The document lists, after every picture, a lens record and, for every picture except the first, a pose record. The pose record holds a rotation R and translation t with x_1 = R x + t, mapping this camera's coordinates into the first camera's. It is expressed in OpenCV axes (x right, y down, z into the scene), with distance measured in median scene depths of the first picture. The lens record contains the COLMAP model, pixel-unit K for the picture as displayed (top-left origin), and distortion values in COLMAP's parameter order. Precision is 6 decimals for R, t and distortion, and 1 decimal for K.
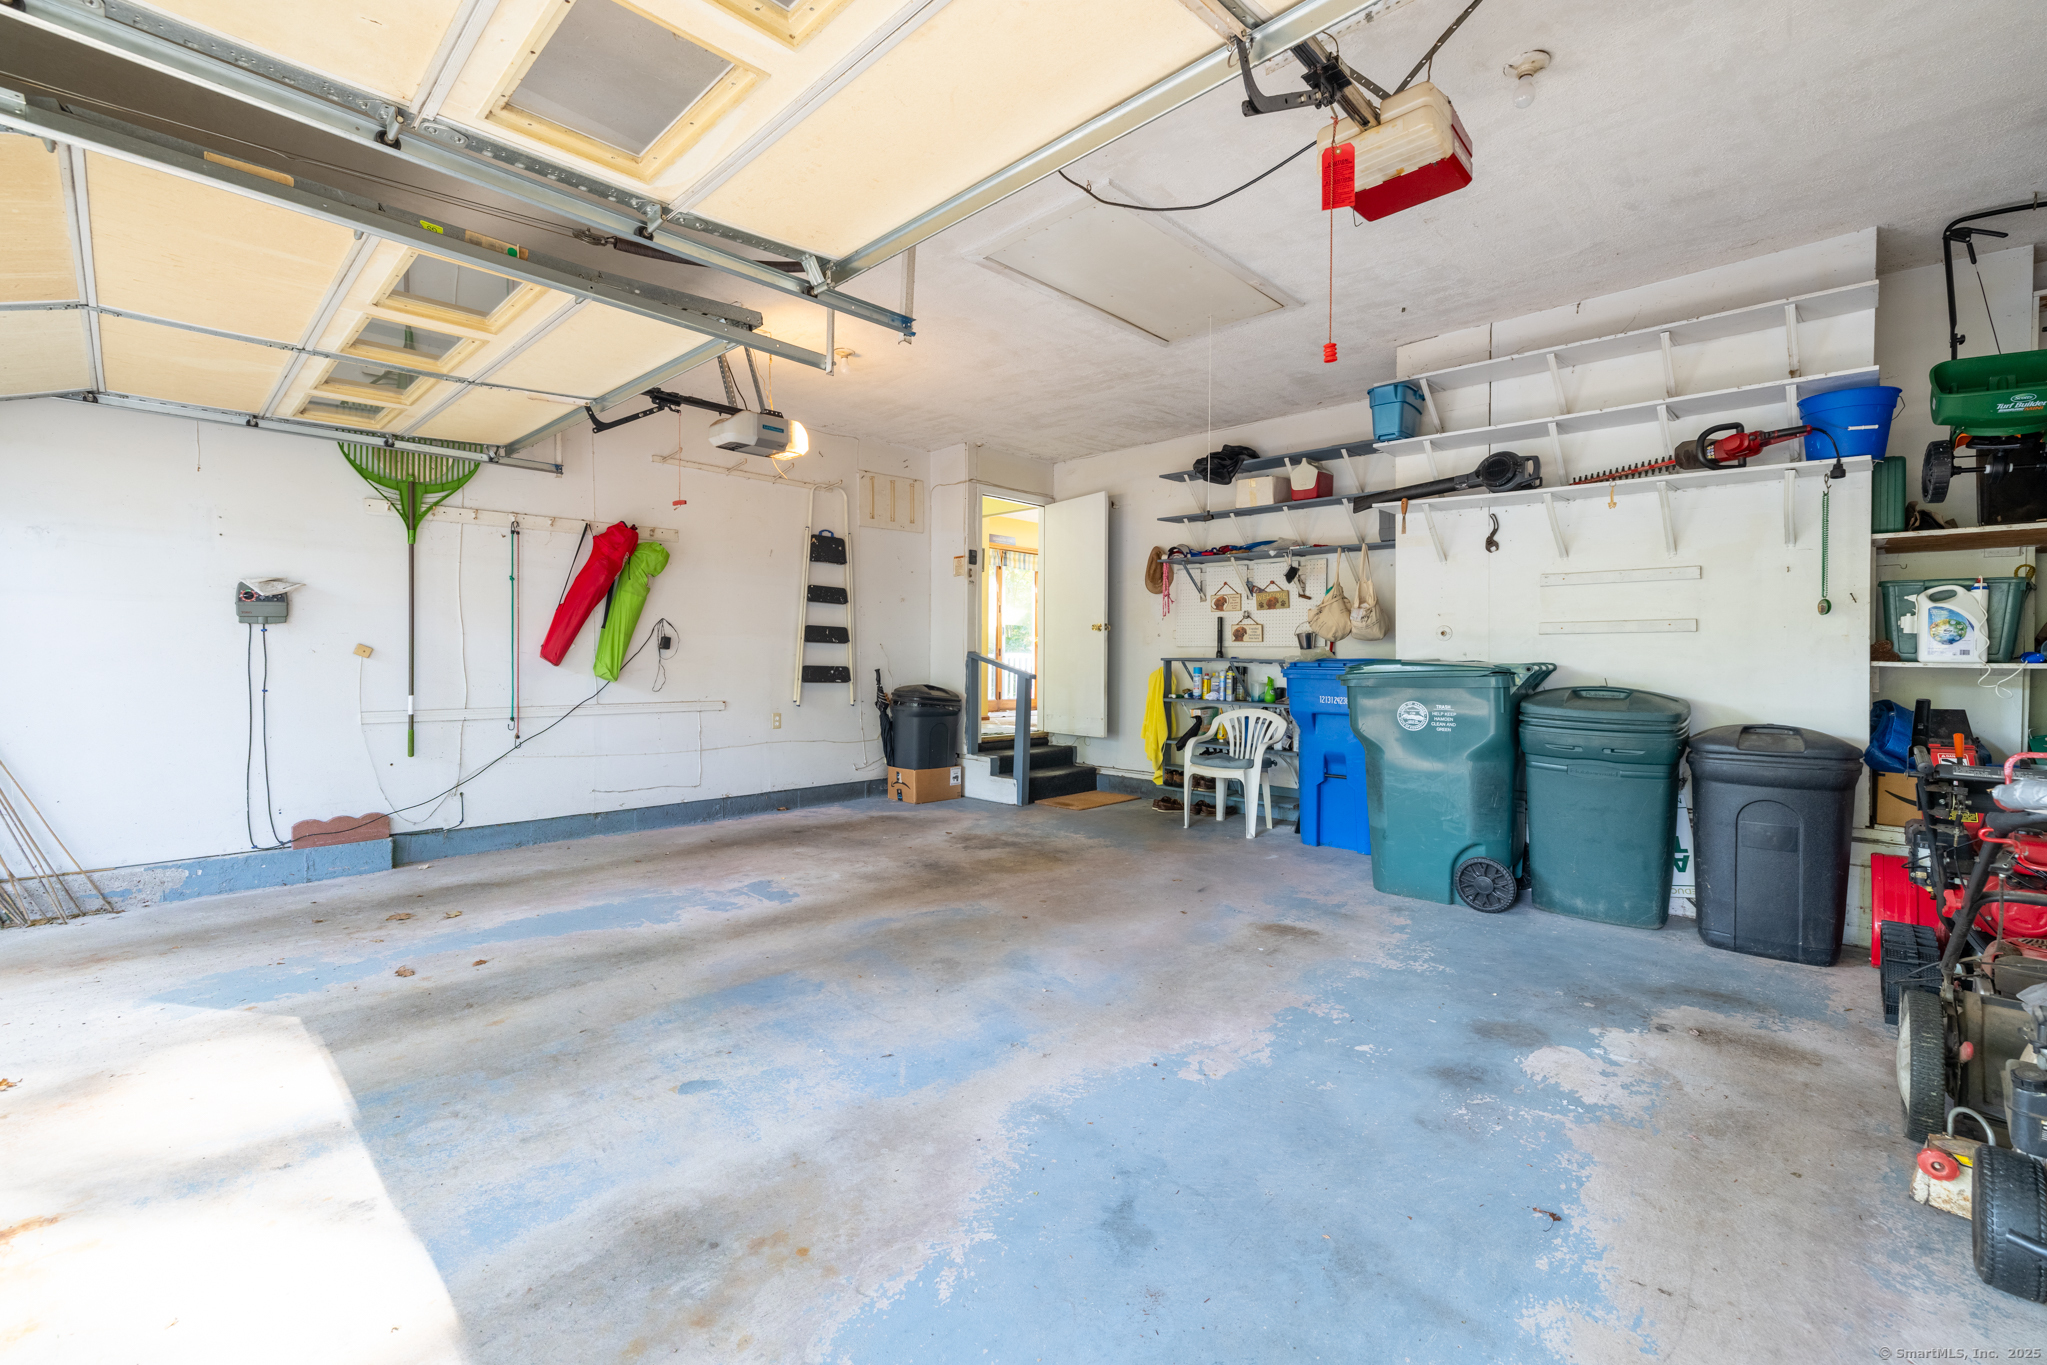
lens RADIAL K [[866.4, 0, 1033.7], [0, 866.4, 650.5], [0, 0, 1]] dist [0.001334, 0.000175]
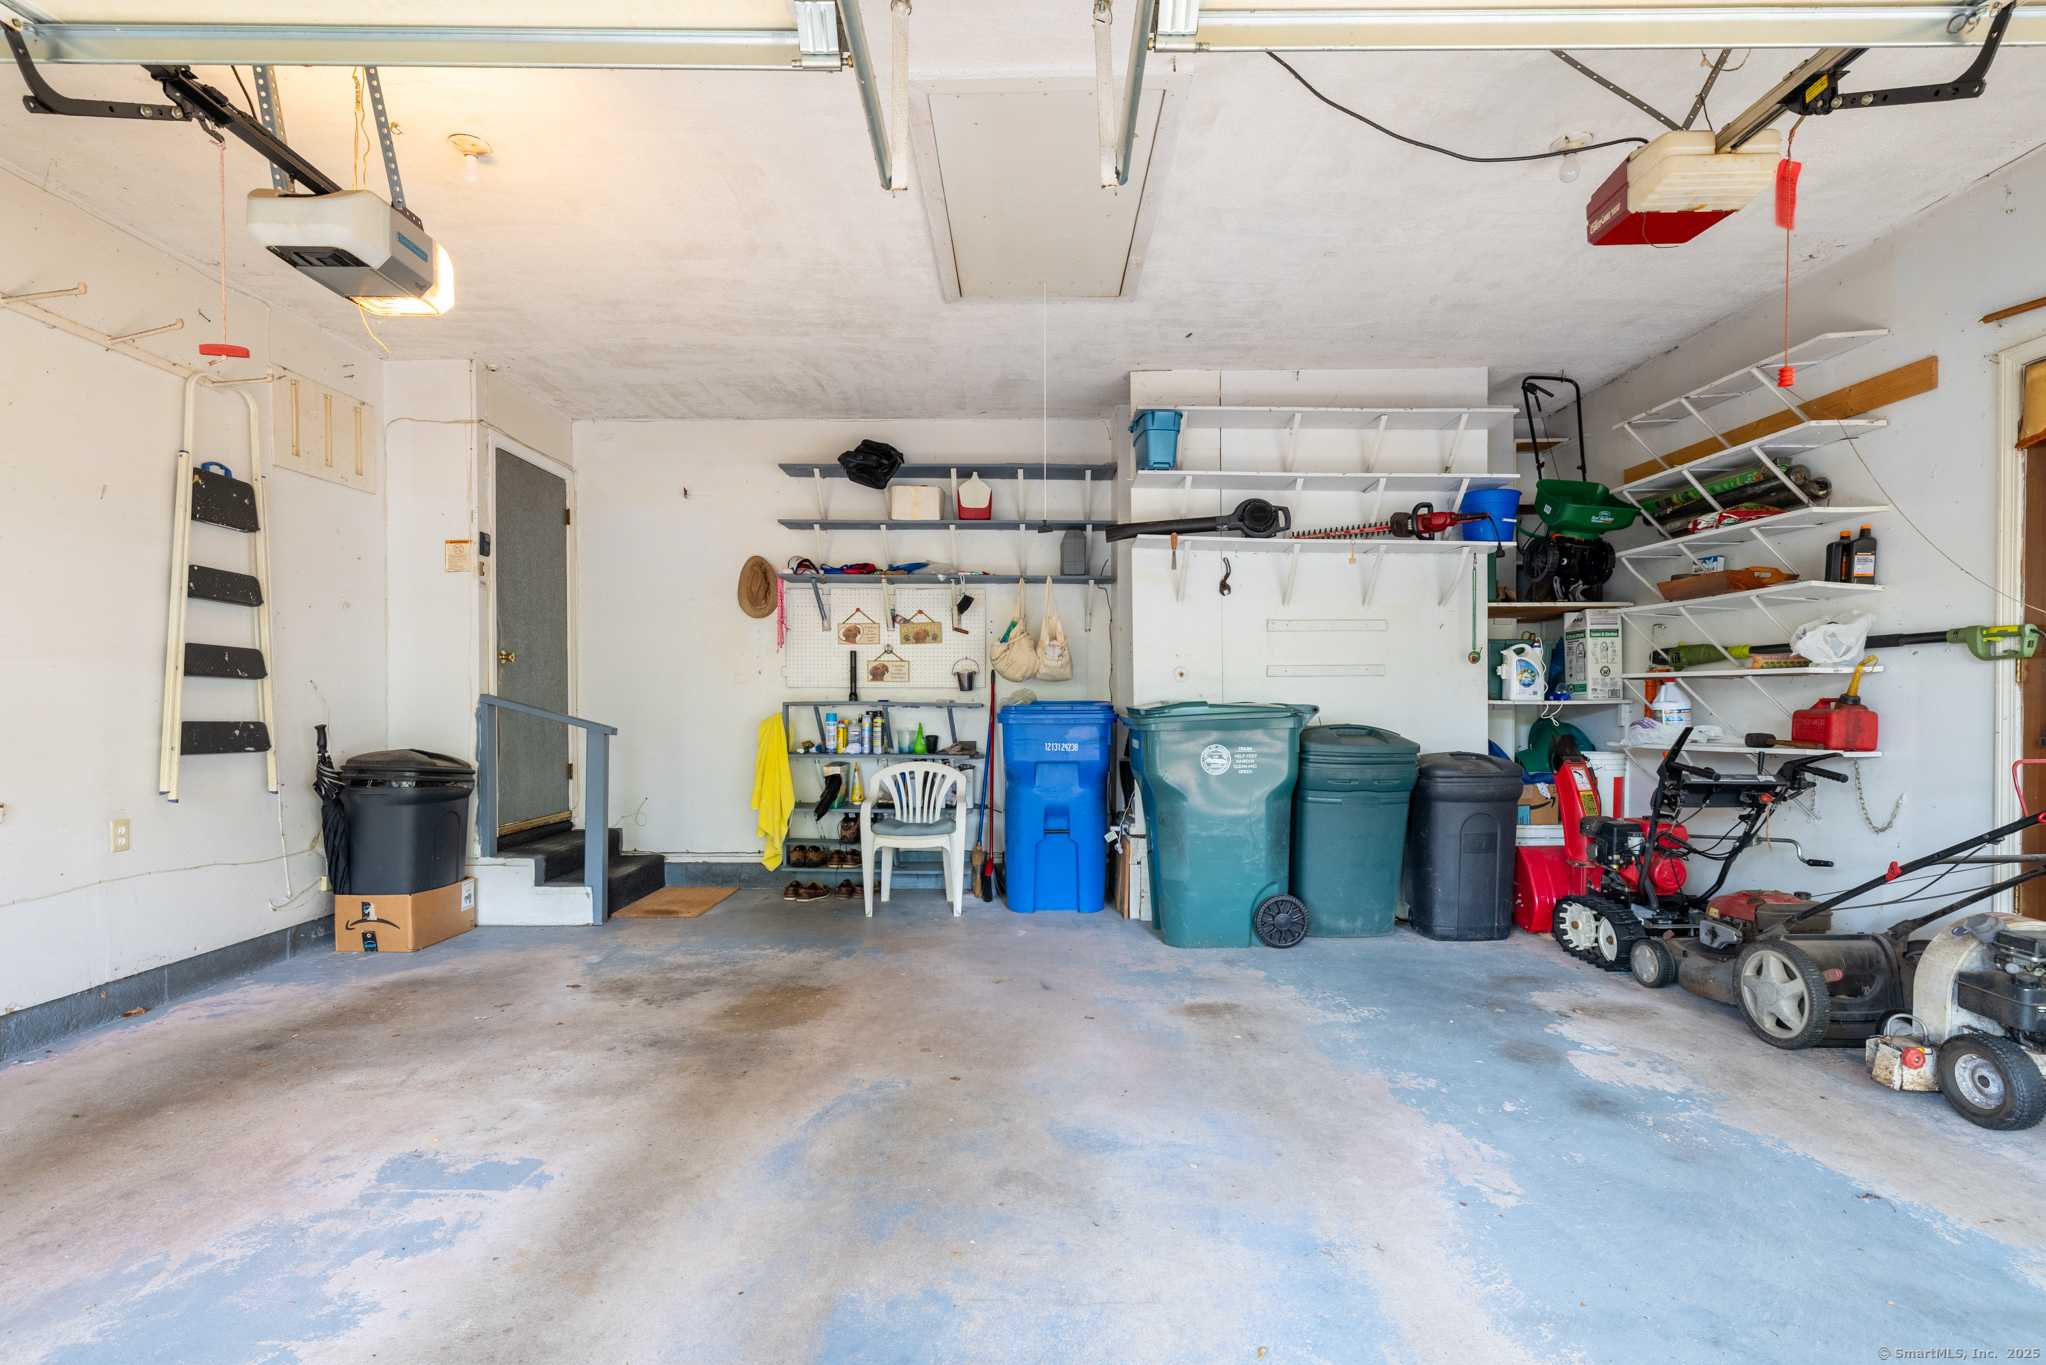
lens RADIAL K [[959.0, 0, 1024.6], [0, 959.0, 693.7], [0, 0, 1]] dist [-0.000066, 0.000683]
pose [[0.720611, -0.001161, 0.693338, -0.432922], [0.000645, 0.999999, 0.001005, 0.001044], [-0.693339, -0.000277, 0.720612, 0.358887]]
